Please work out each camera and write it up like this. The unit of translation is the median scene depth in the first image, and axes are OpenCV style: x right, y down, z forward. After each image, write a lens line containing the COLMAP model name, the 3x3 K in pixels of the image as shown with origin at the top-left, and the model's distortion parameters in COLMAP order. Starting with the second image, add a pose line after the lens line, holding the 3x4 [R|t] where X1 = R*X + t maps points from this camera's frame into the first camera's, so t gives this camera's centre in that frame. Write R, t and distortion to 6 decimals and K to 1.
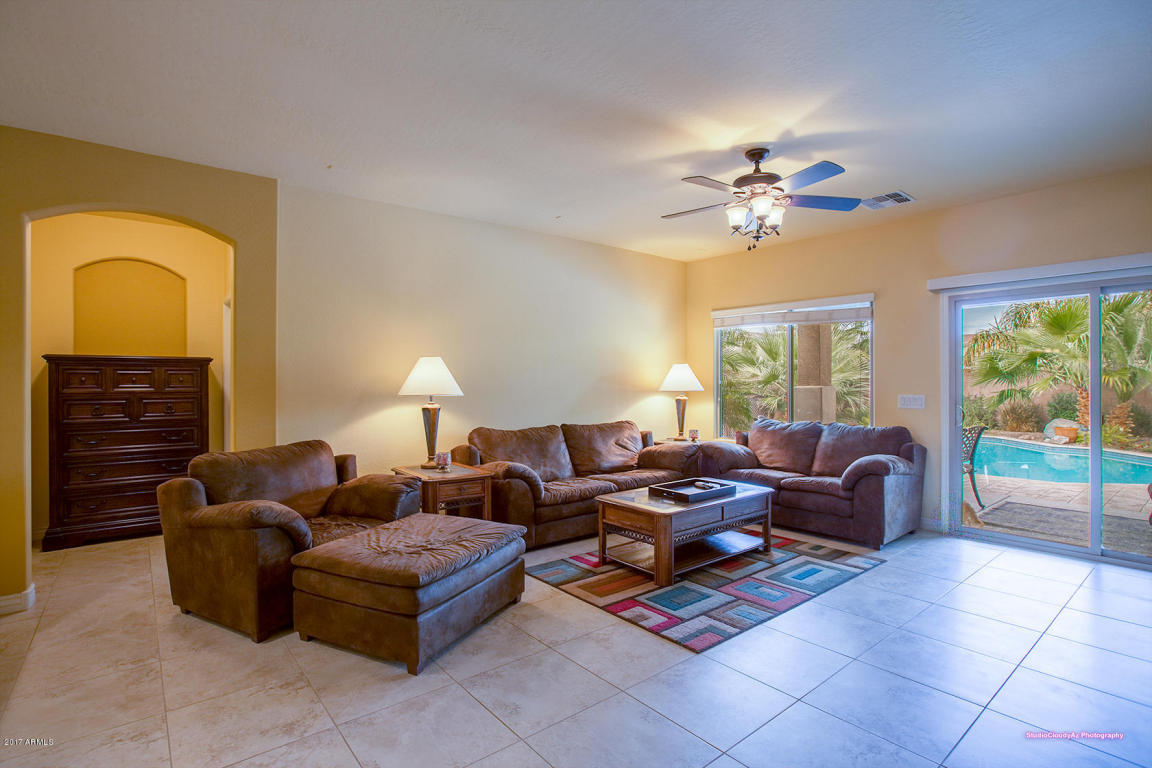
lens RADIAL K [[553.1, 0, 577.7], [0, 553.1, 380.4], [0, 0, 1]] dist [-0.000264, -0.000001]
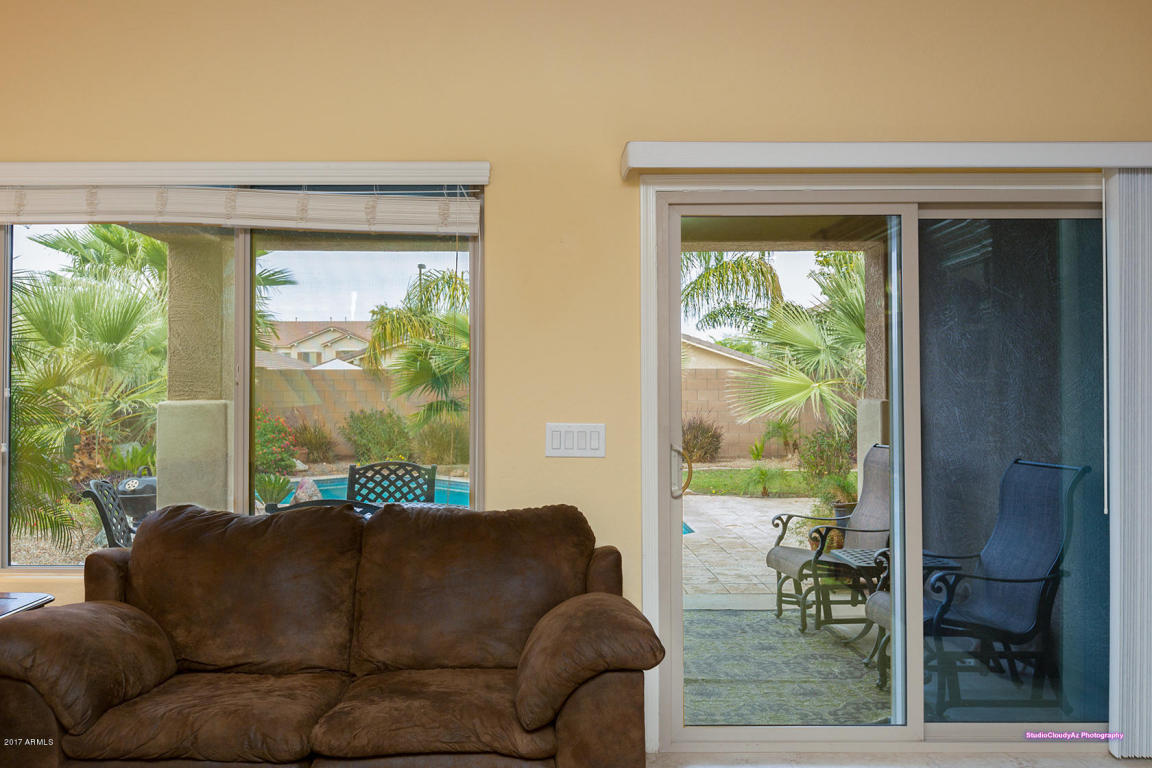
lens RADIAL K [[941.6, 0, 576.2], [0, 941.6, 377.6], [0, 0, 1]] dist [0.003469, 0.000030]
pose [[0.637233, 0.012499, 0.770570, 0.069238], [-0.005421, 0.999916, -0.011737, 0.001162], [-0.770653, 0.003302, 0.637247, 0.550324]]
